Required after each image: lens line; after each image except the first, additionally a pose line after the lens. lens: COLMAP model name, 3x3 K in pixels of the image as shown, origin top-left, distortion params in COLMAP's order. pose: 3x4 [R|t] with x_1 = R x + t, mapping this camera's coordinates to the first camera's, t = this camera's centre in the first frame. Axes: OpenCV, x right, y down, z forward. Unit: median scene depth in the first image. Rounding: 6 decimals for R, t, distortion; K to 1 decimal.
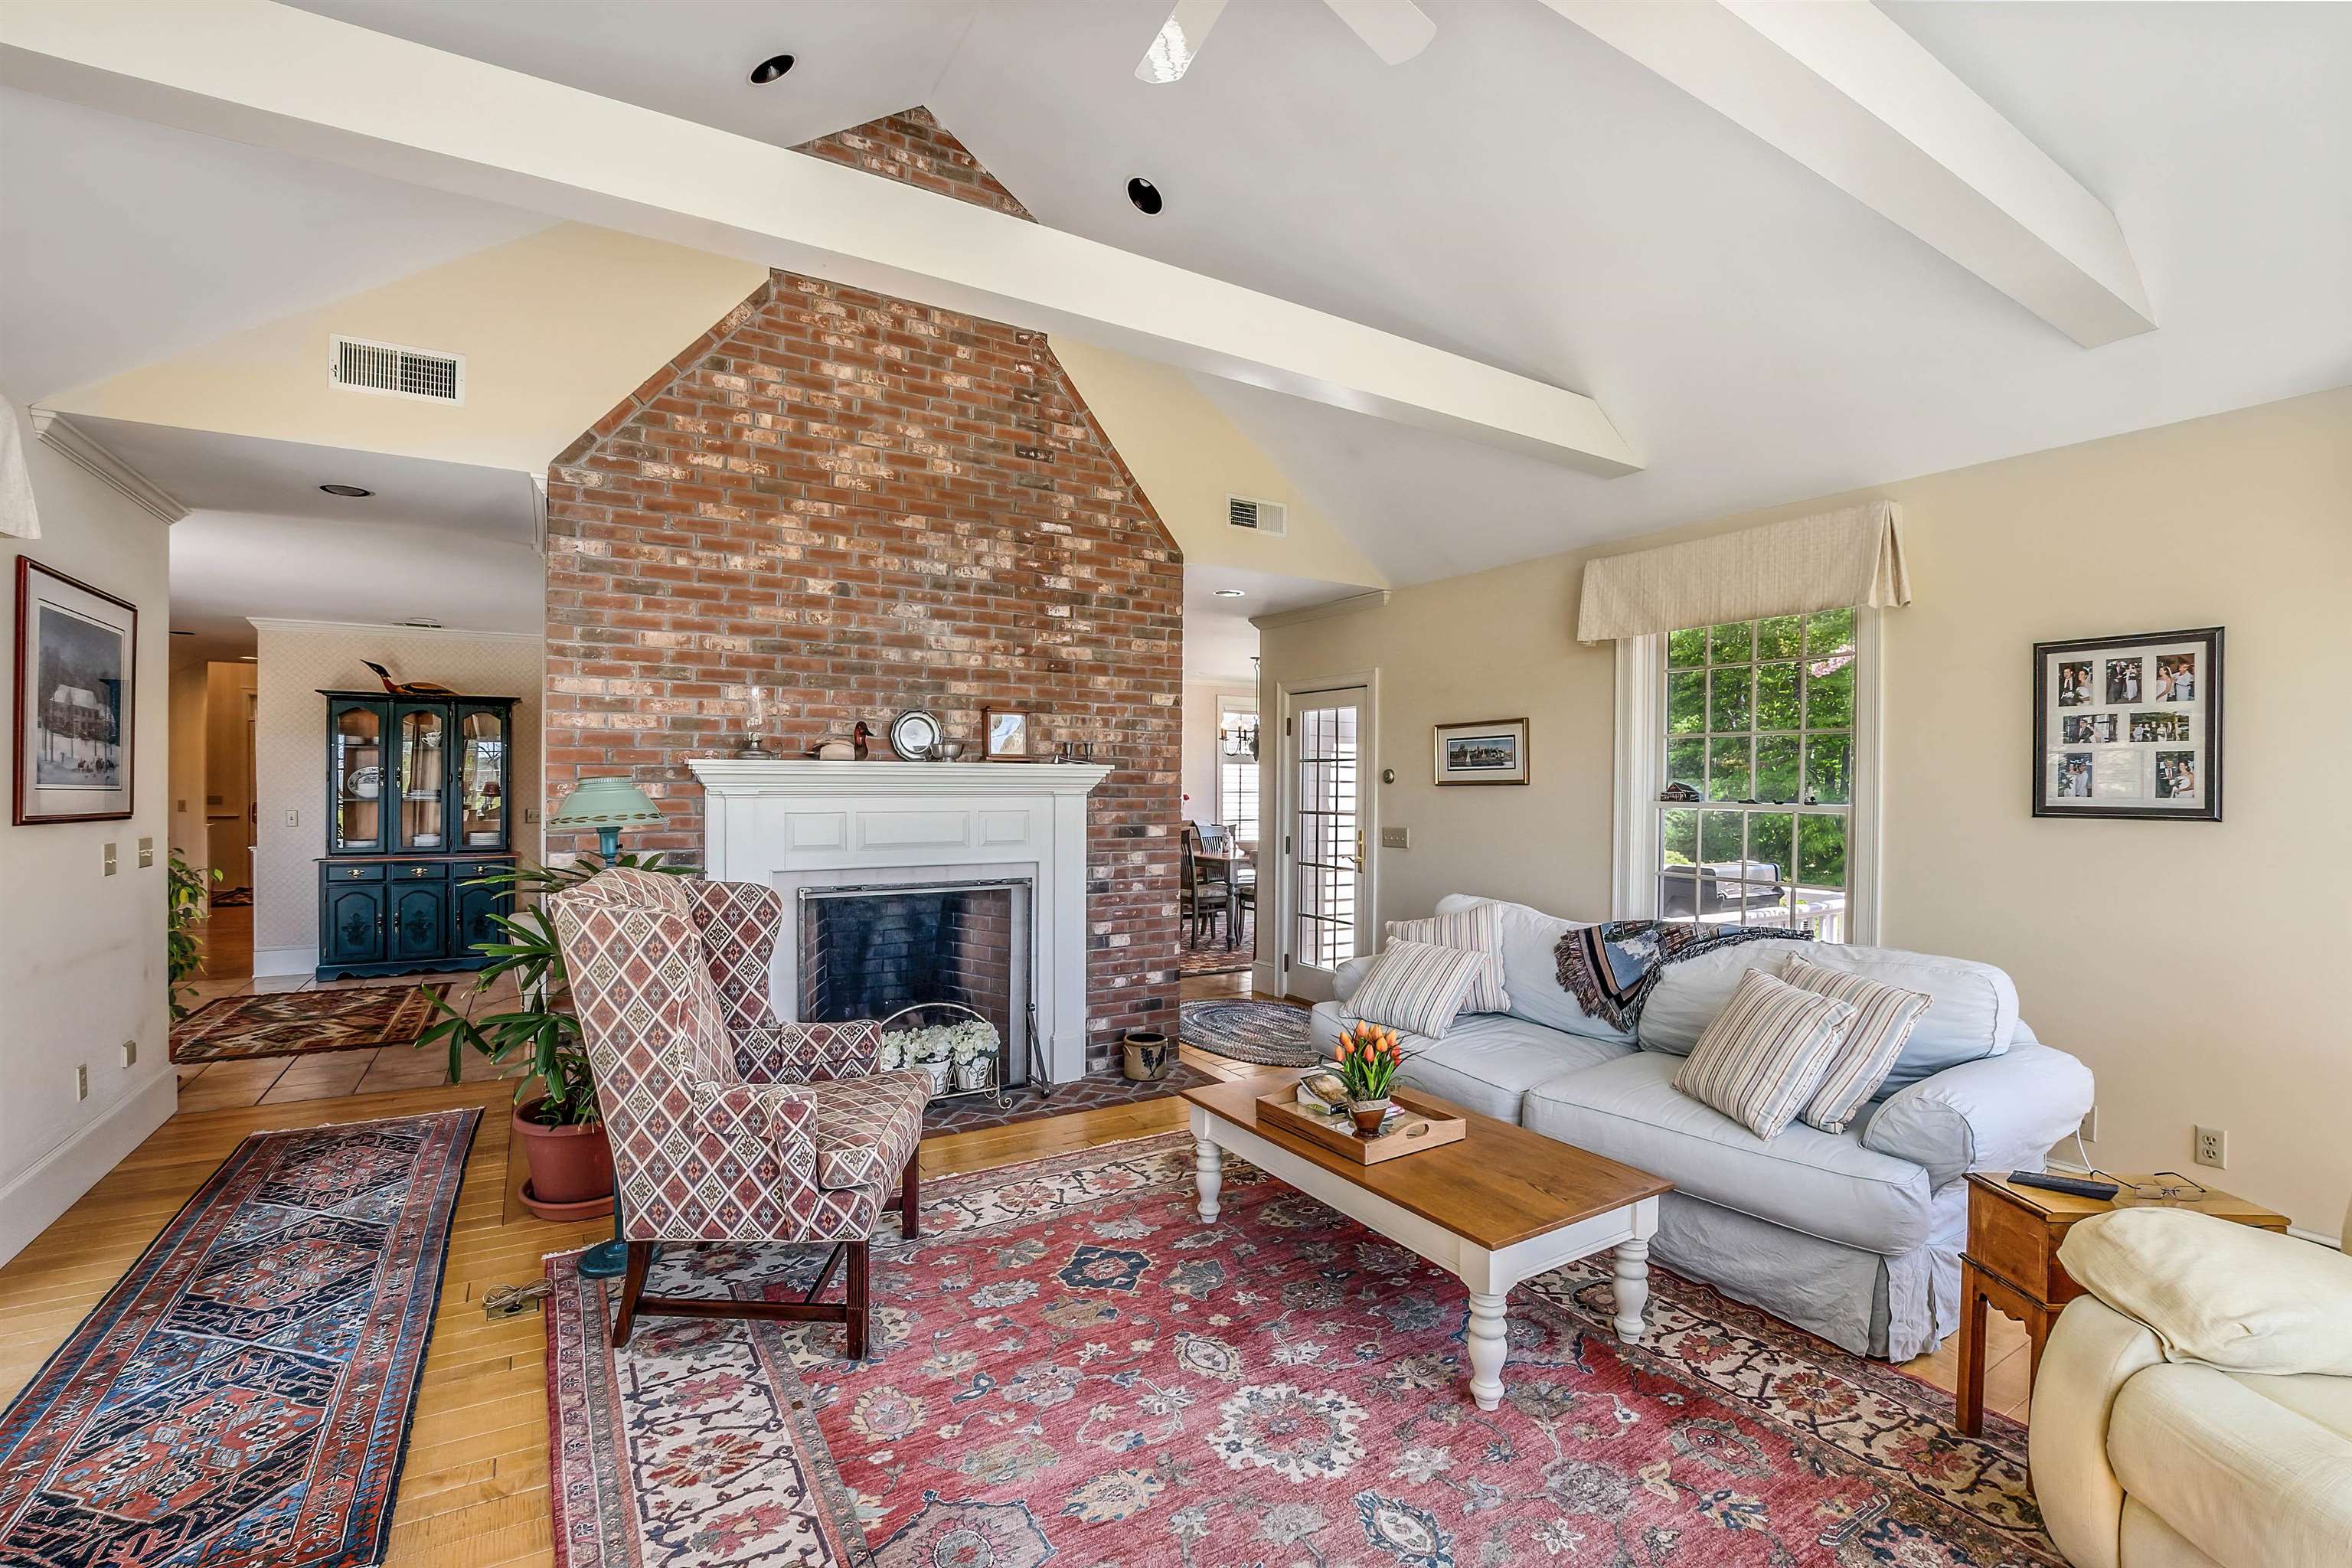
lens RADIAL K [[1038.8, 0, 1189.4], [0, 1038.8, 786.8], [0, 0, 1]] dist [-0.016407, 0.000357]
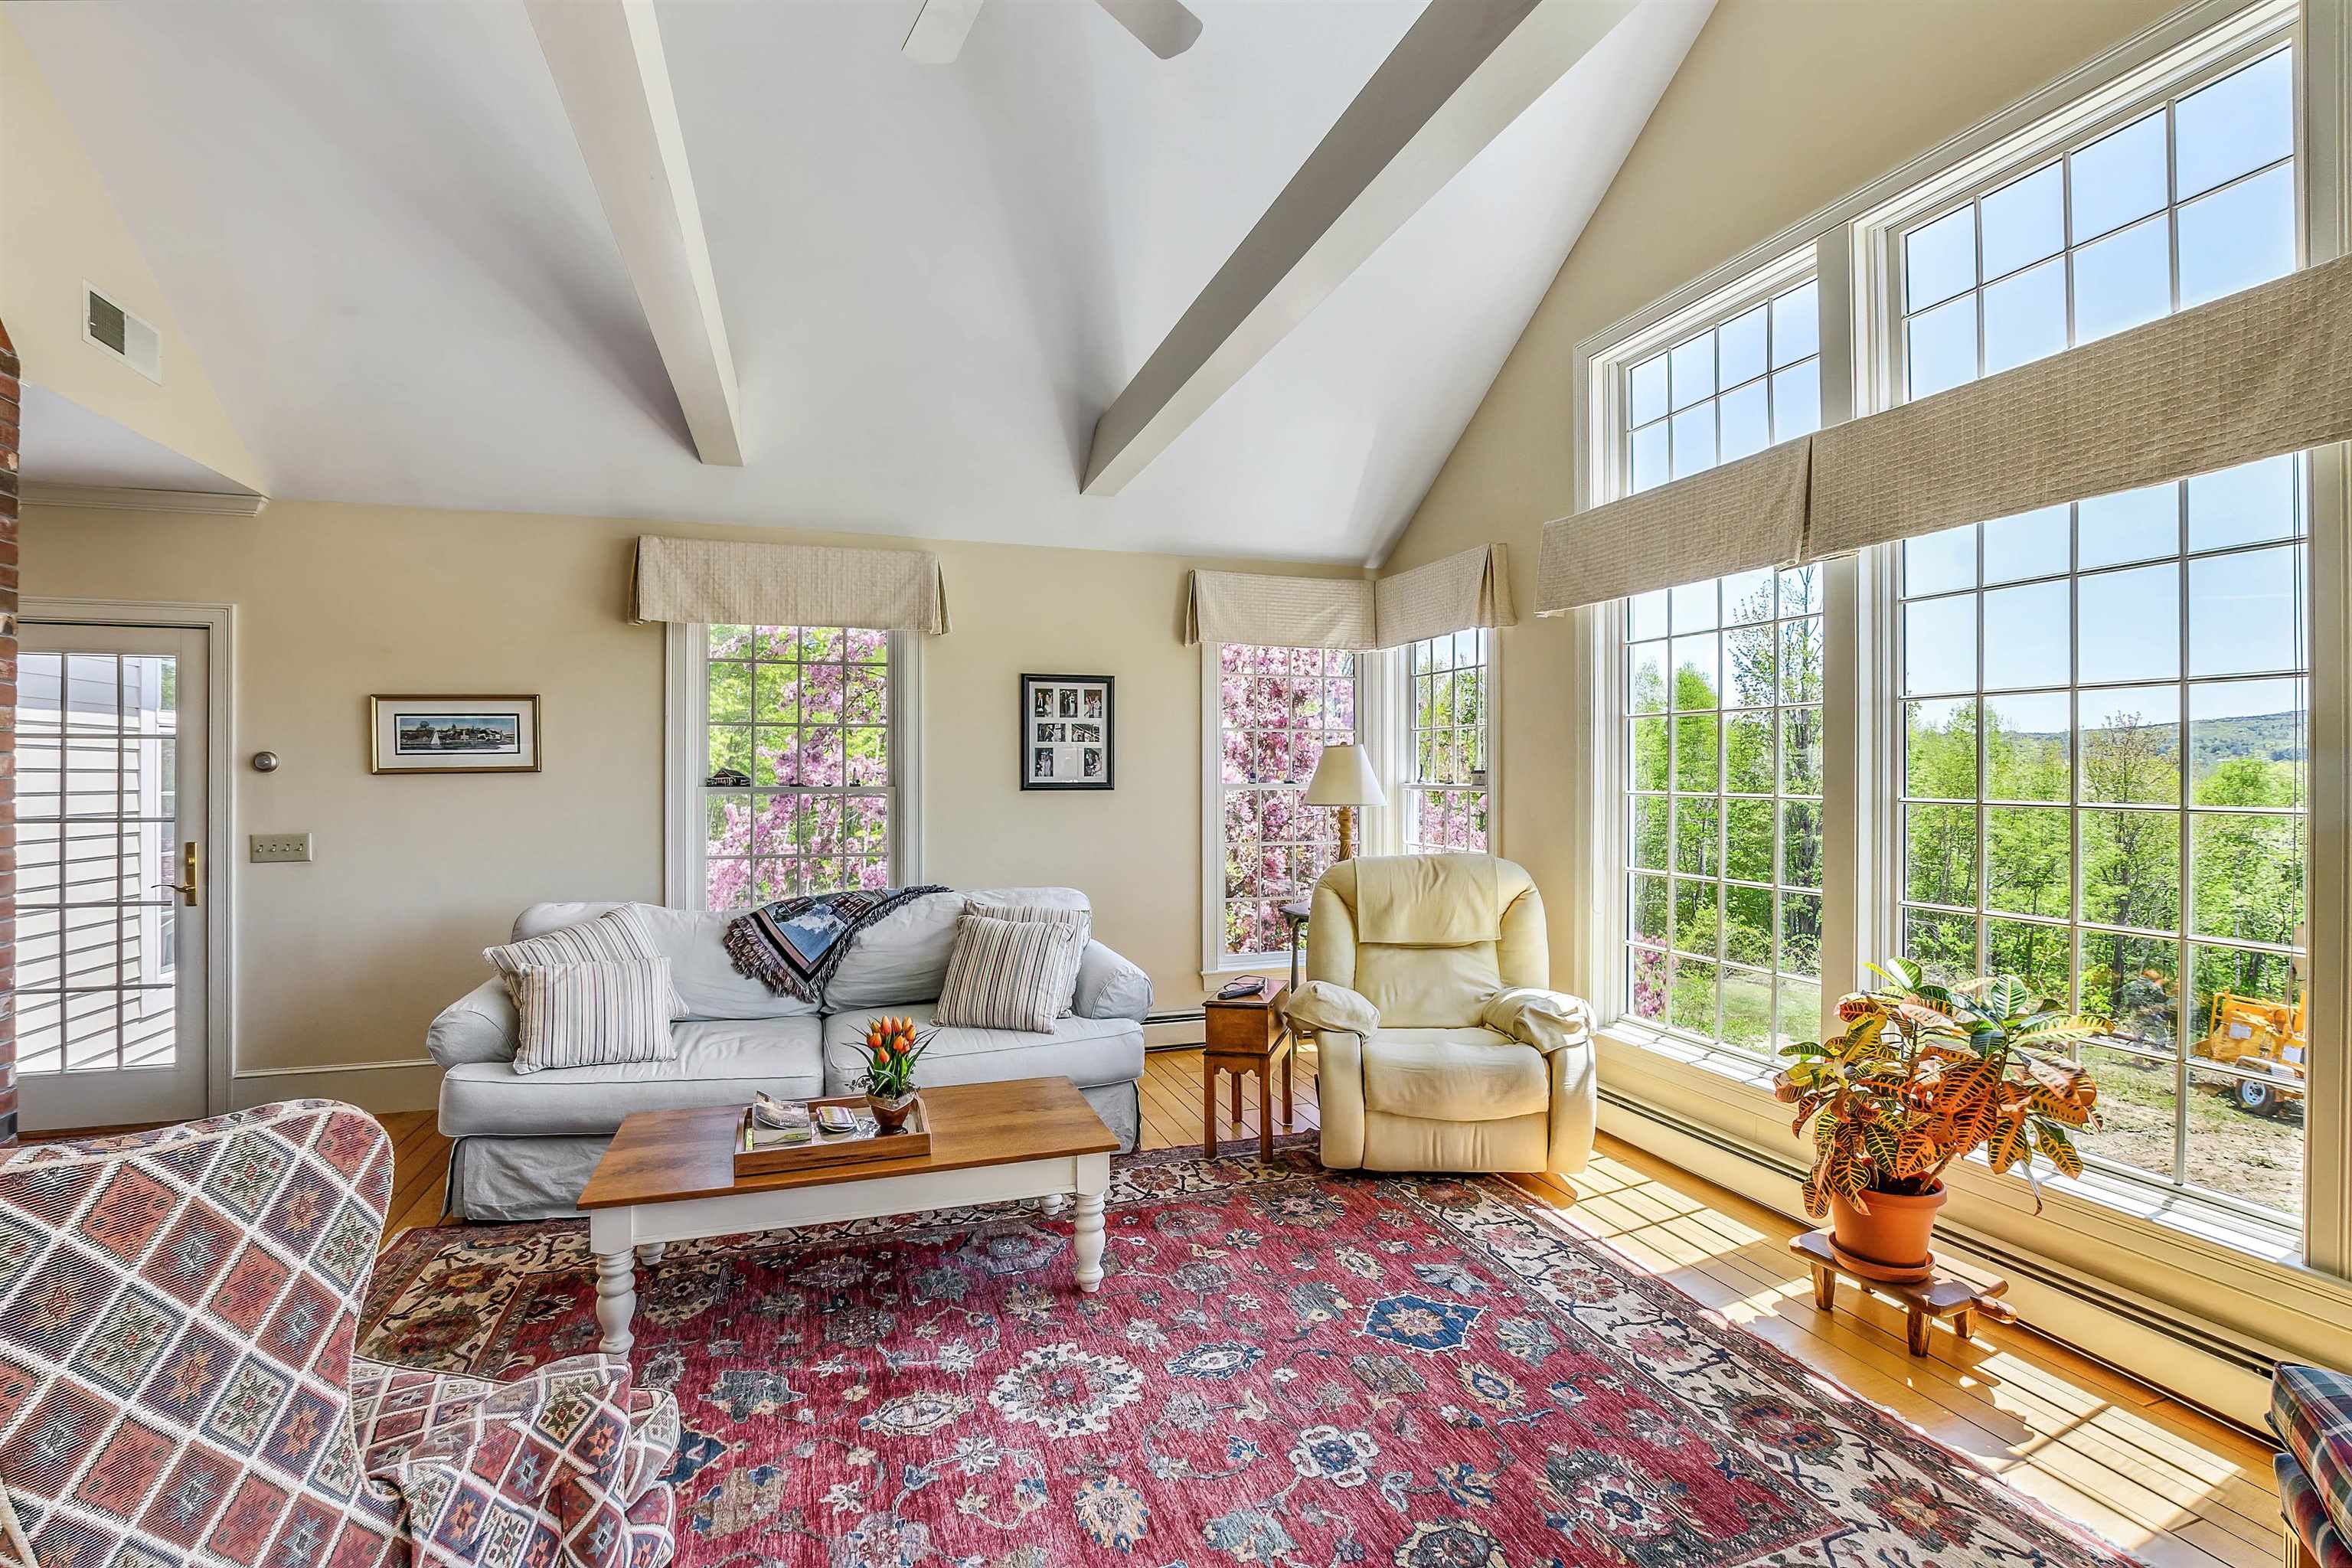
lens RADIAL K [[1038.8, 0, 1175.9], [0, 1038.8, 772.1], [0, 0, 1]] dist [-0.016407, 0.000357]
pose [[0.247296, -0.010103, 0.968887, -0.586620], [0.007339, 0.999936, 0.008554, -0.008171], [-0.968912, 0.004995, 0.247354, 0.416335]]
